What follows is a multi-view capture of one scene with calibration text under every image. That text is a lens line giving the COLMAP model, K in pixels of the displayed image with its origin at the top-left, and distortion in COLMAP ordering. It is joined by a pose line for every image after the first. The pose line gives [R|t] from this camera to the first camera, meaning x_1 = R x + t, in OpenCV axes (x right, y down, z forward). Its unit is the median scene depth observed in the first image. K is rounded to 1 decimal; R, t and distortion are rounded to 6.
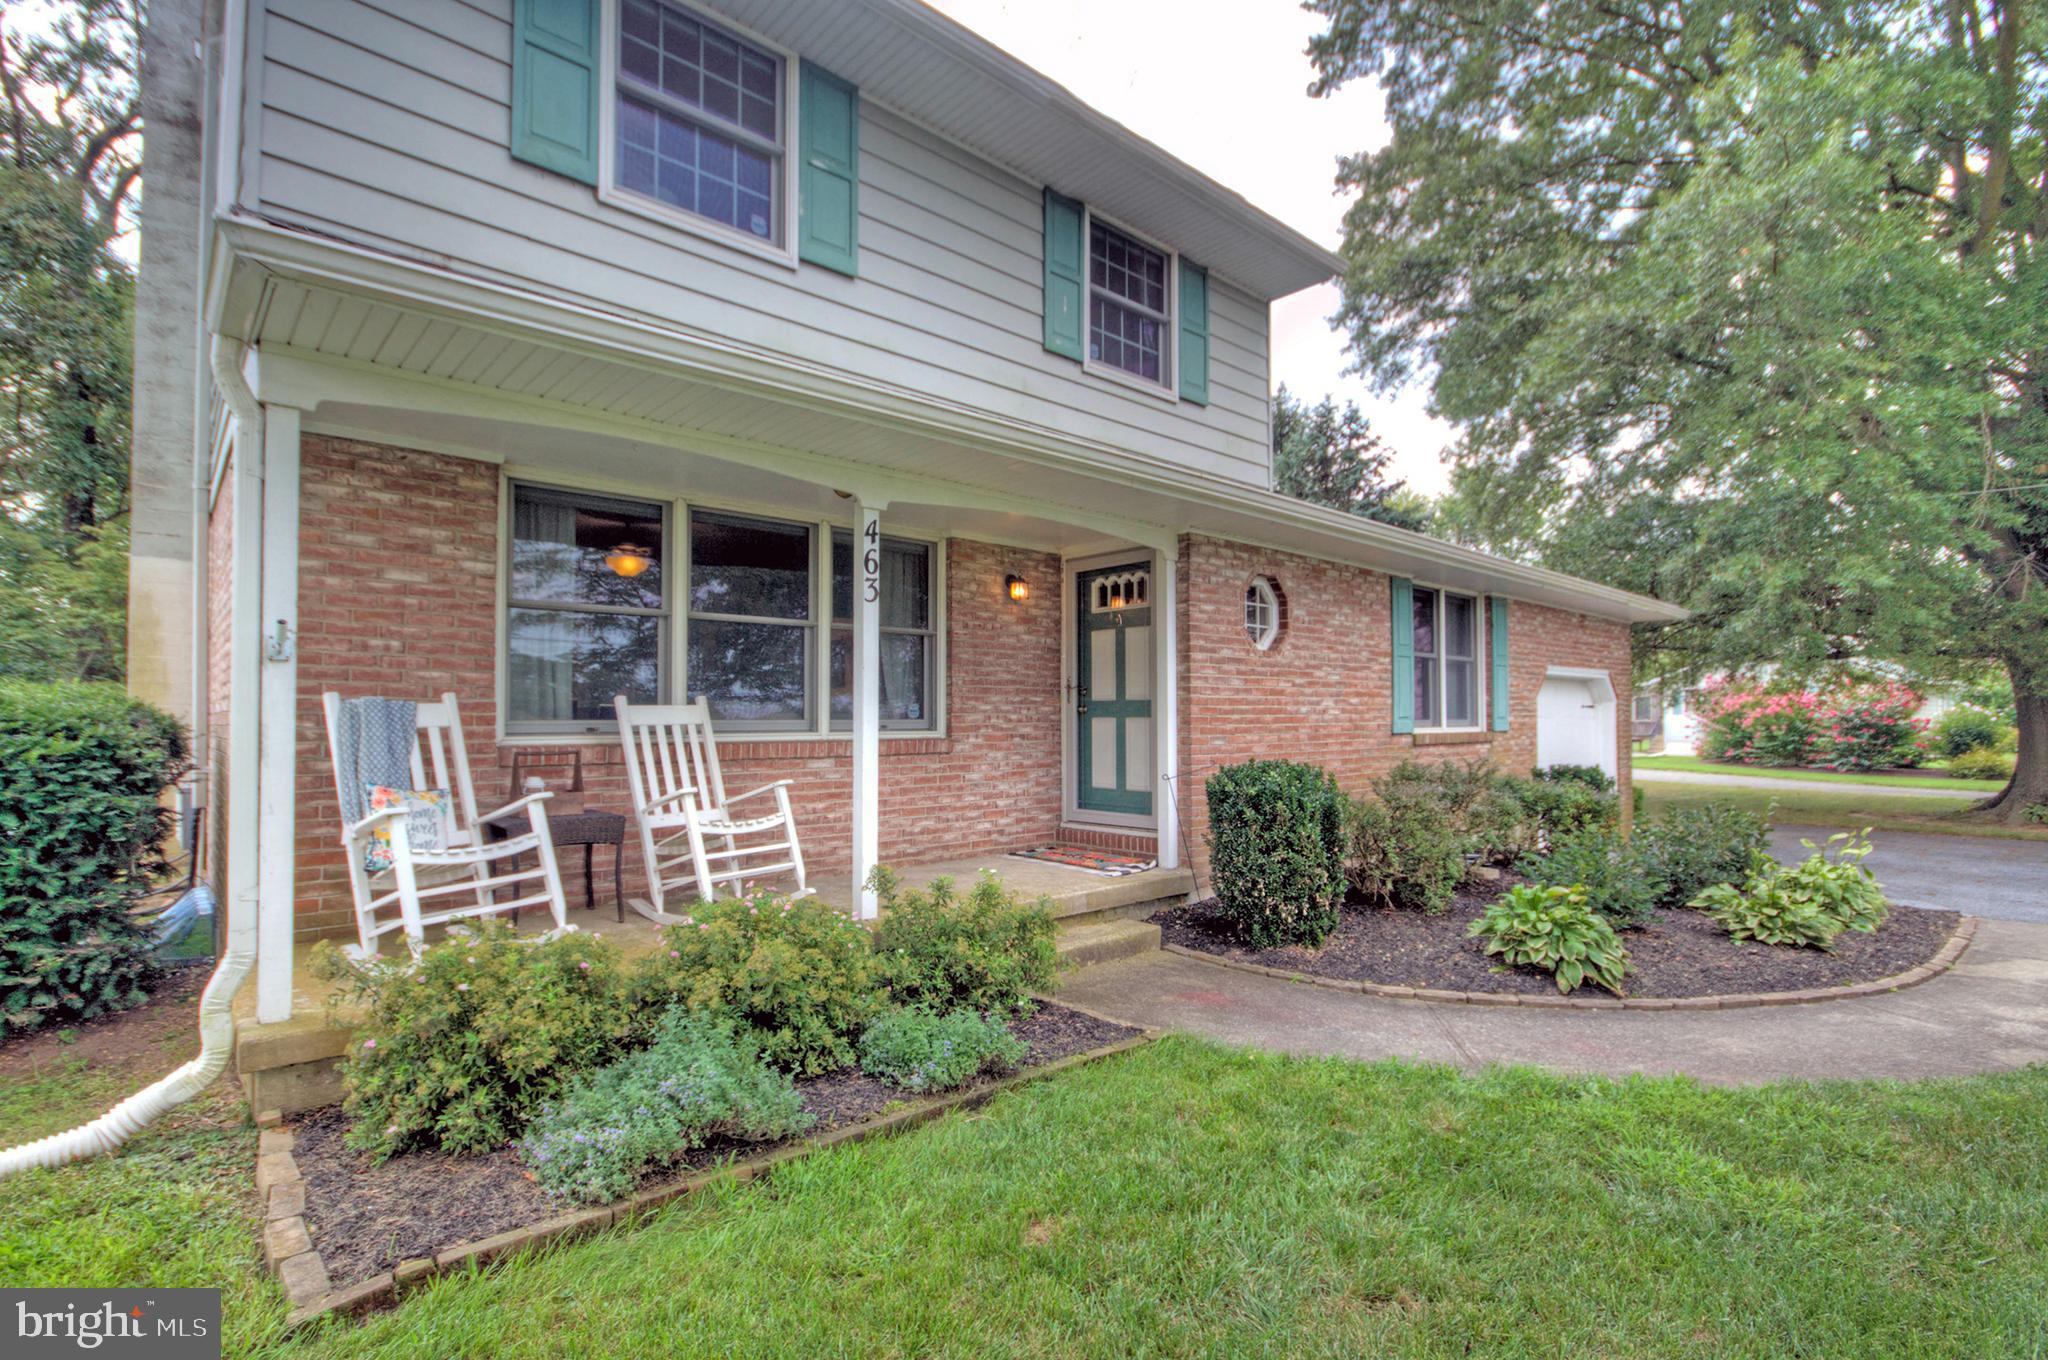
lens RADIAL K [[944.1, 0, 1020.0], [0, 944.1, 704.1], [0, 0, 1]] dist [-0.000998, -0.000212]
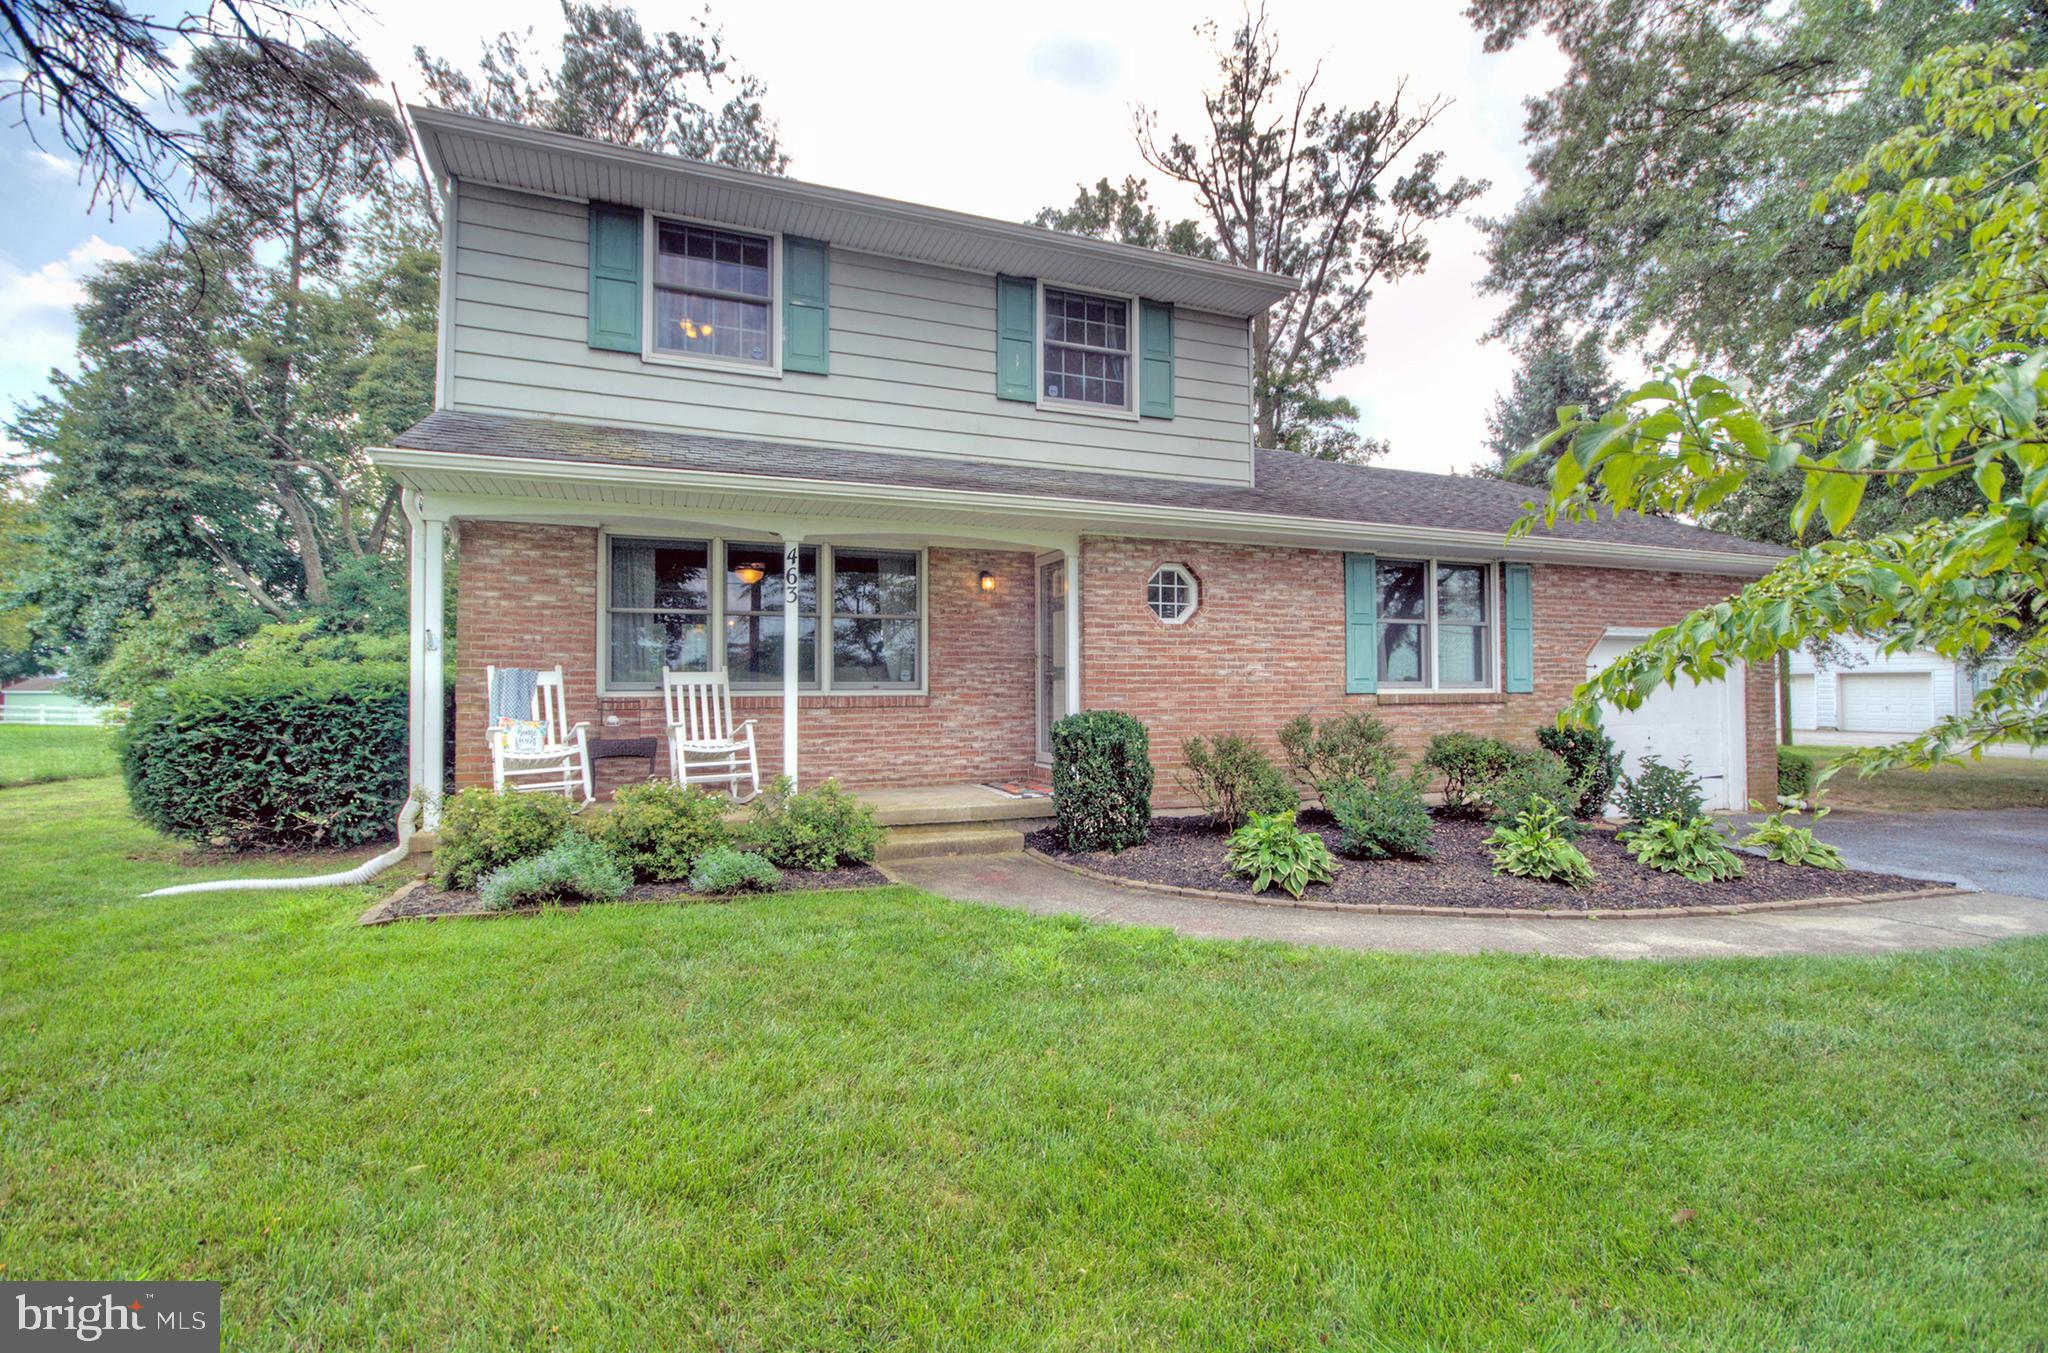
lens RADIAL K [[916.7, 0, 1024.0], [0, 916.7, 676.5], [0, 0, 1]] dist [-0.004266, -0.000450]
pose [[0.940149, -0.006861, -0.340696, 0.605003], [0.007797, 0.999969, 0.001377, 0.009915], [0.340676, -0.003951, 0.940173, -0.223788]]
